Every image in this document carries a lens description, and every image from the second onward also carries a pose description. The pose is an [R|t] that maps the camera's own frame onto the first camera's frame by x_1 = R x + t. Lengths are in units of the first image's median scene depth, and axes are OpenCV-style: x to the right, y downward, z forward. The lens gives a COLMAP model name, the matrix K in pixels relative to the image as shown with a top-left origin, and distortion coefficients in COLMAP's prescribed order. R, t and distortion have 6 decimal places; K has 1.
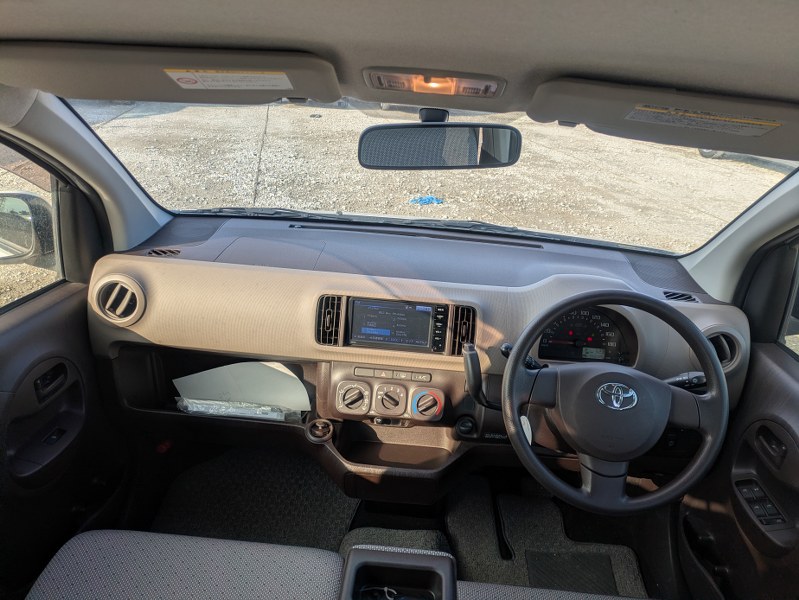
lens RADIAL K [[601.8, 0, 417.3], [0, 601.8, 304.0], [0, 0, 1]] dist [0.053662, -0.041392]
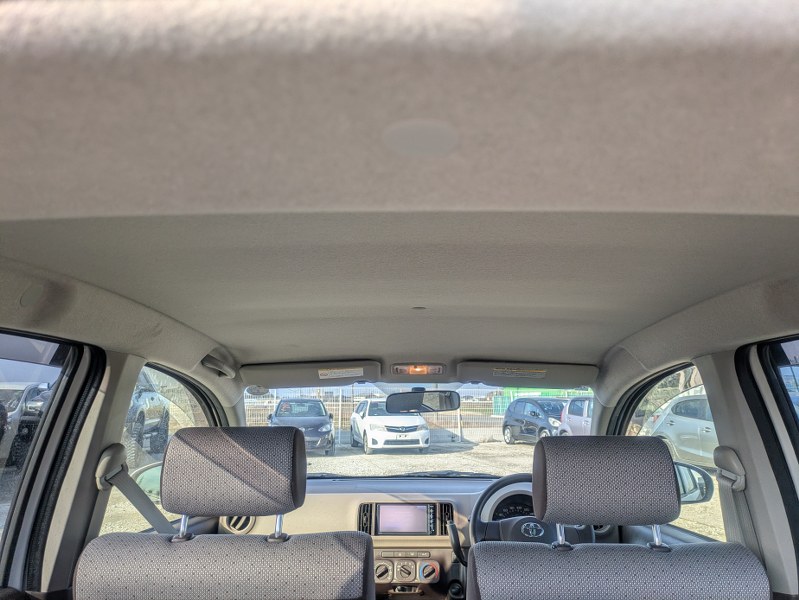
lens RADIAL K [[601.8, 0, 415.7], [0, 601.8, 304.9], [0, 0, 1]] dist [0.053662, -0.041392]
pose [[0.996565, -0.066975, 0.048705, -0.048817], [0.082629, 0.843268, -0.531104, 0.417764], [-0.005501, 0.533304, 0.845906, -0.714481]]
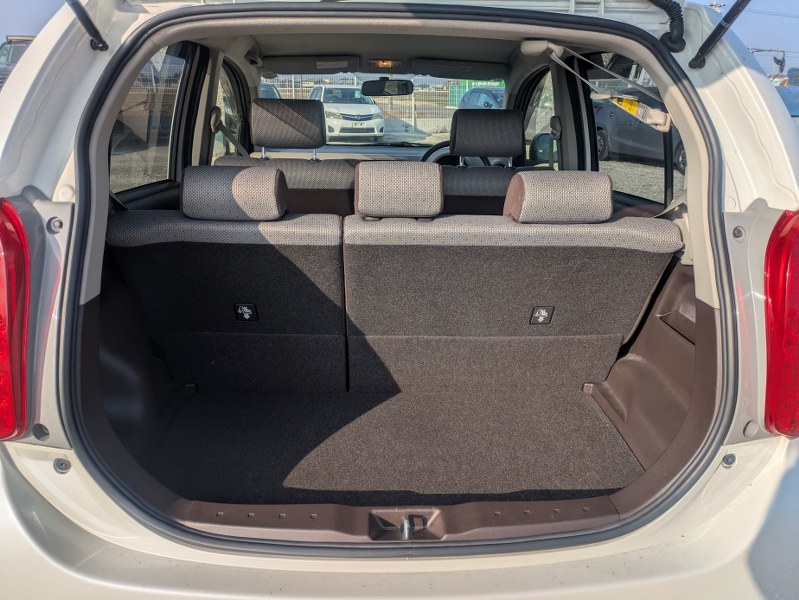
lens RADIAL K [[601.8, 0, 401.5], [0, 601.8, 319.8], [0, 0, 1]] dist [0.053662, -0.041392]
pose [[0.994837, -0.078295, 0.064576, -0.130160], [0.080713, 0.996097, -0.035726, 0.741135], [-0.061527, 0.040754, 0.997273, -1.464273]]
